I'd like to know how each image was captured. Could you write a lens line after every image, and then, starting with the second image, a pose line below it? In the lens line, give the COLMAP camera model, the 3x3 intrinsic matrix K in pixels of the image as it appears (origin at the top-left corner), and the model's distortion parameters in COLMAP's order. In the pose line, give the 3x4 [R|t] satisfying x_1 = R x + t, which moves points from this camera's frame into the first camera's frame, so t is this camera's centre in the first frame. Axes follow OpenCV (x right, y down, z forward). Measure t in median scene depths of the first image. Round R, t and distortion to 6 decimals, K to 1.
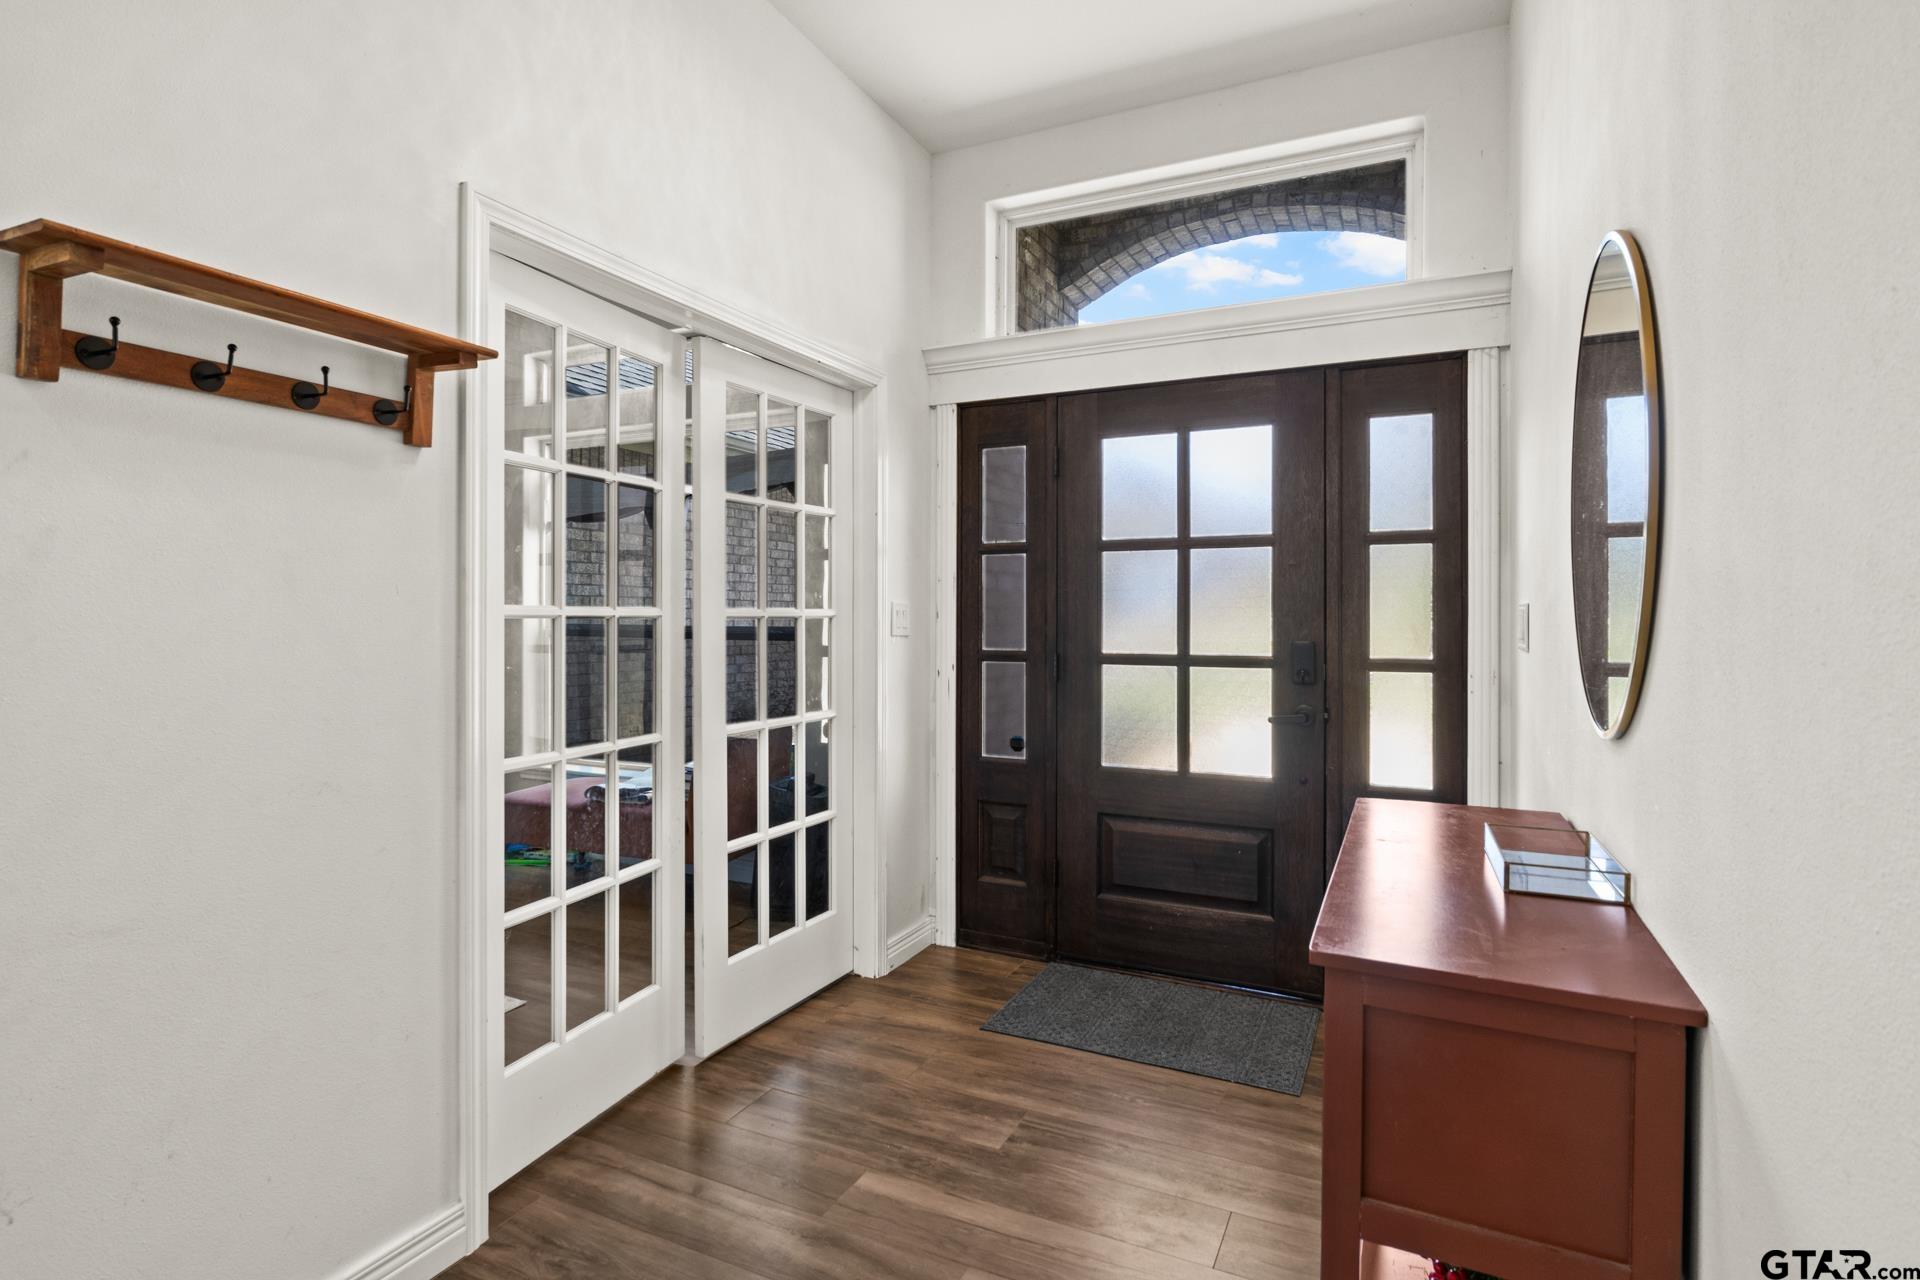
lens RADIAL K [[964.6, 0, 952.4], [0, 964.6, 626.5], [0, 0, 1]] dist [-0.001996, -0.000021]
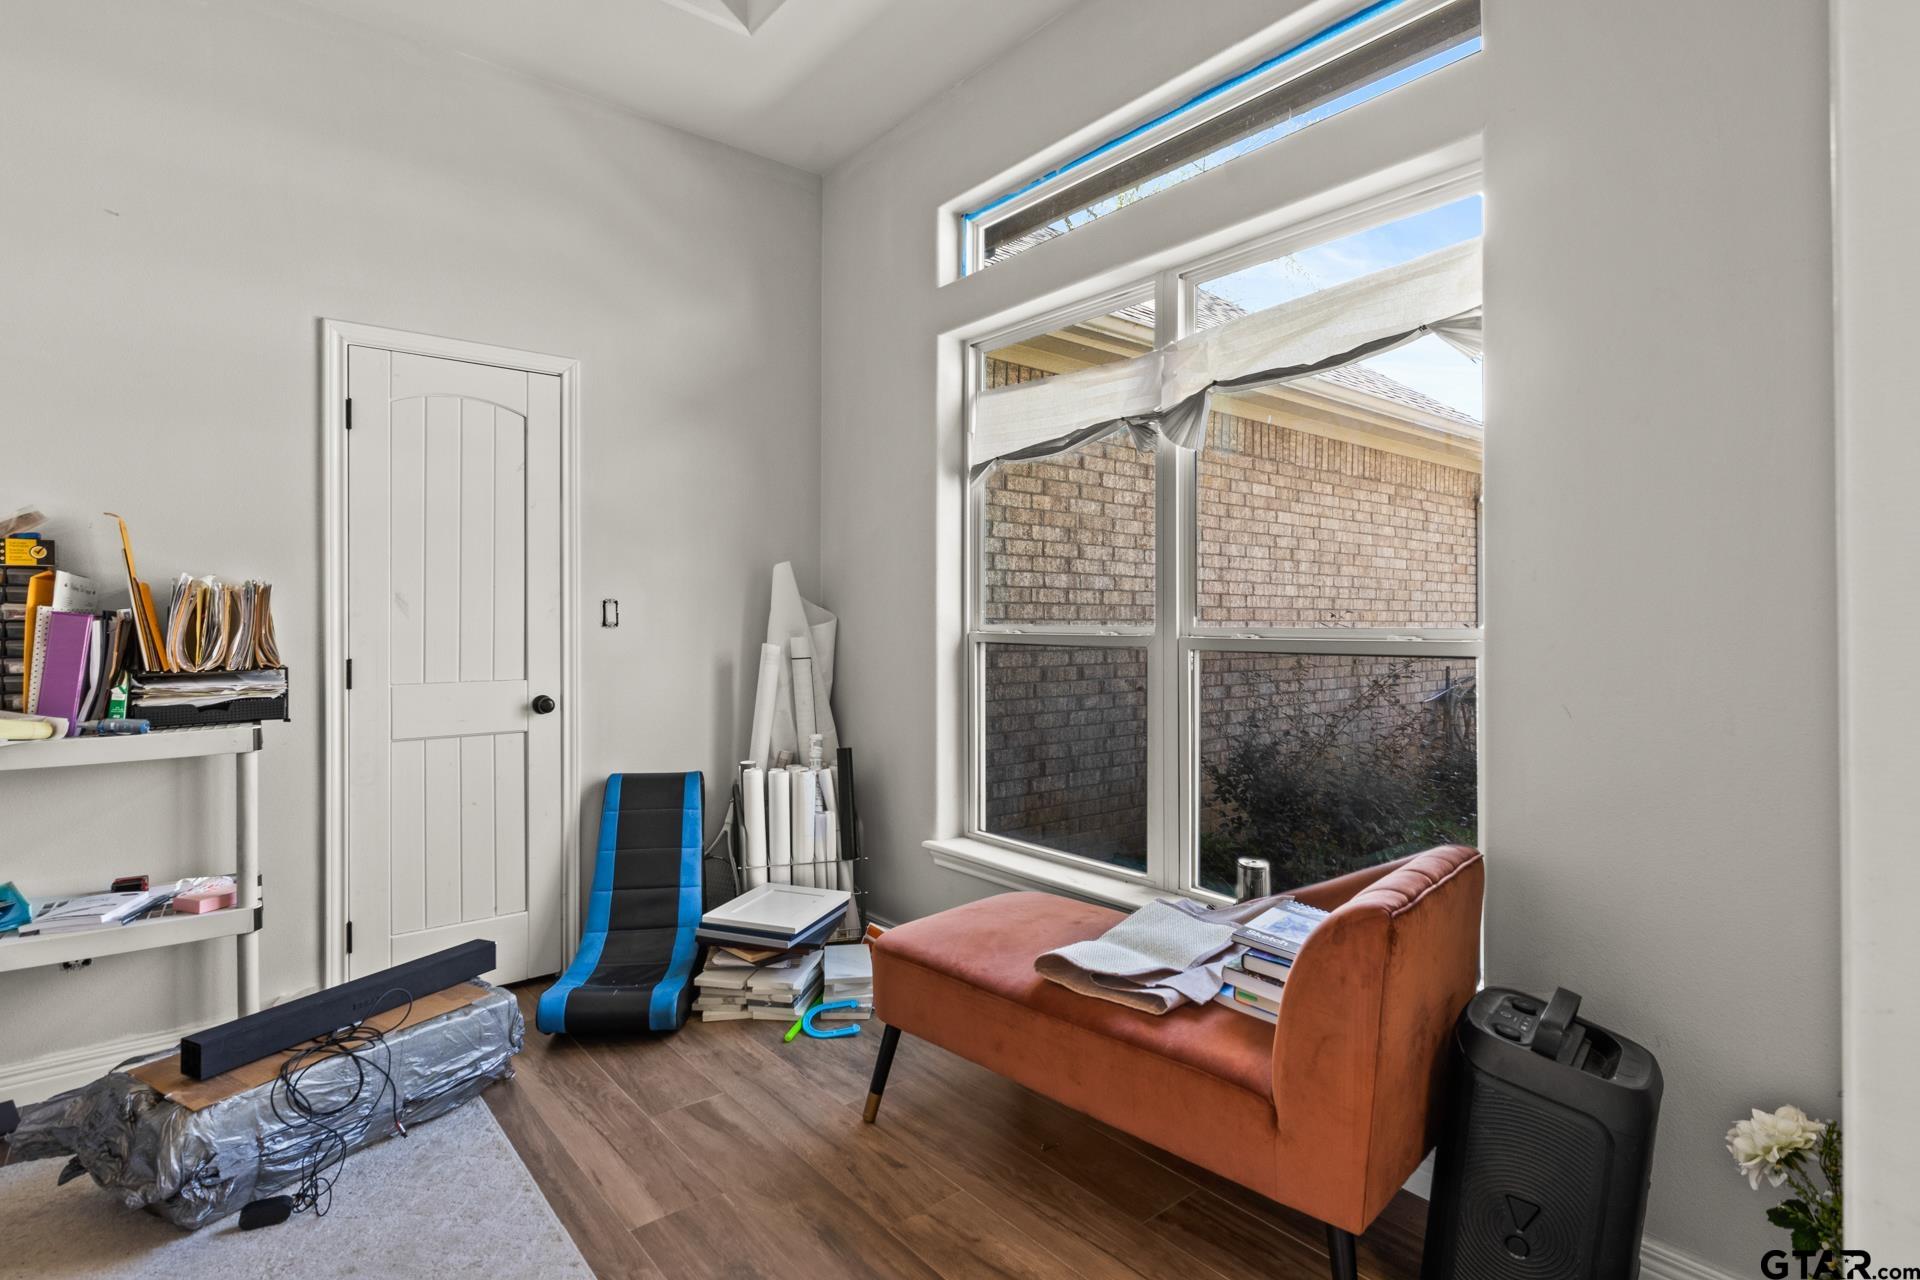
lens RADIAL K [[964.6, 0, 955.3], [0, 964.6, 631.5], [0, 0, 1]] dist [-0.001996, -0.000021]
pose [[0.912826, 0.000296, -0.408350, -0.115148], [-0.000252, 1.000000, 0.000162, -0.000562], [0.408350, -0.000045, 0.912826, 0.278239]]
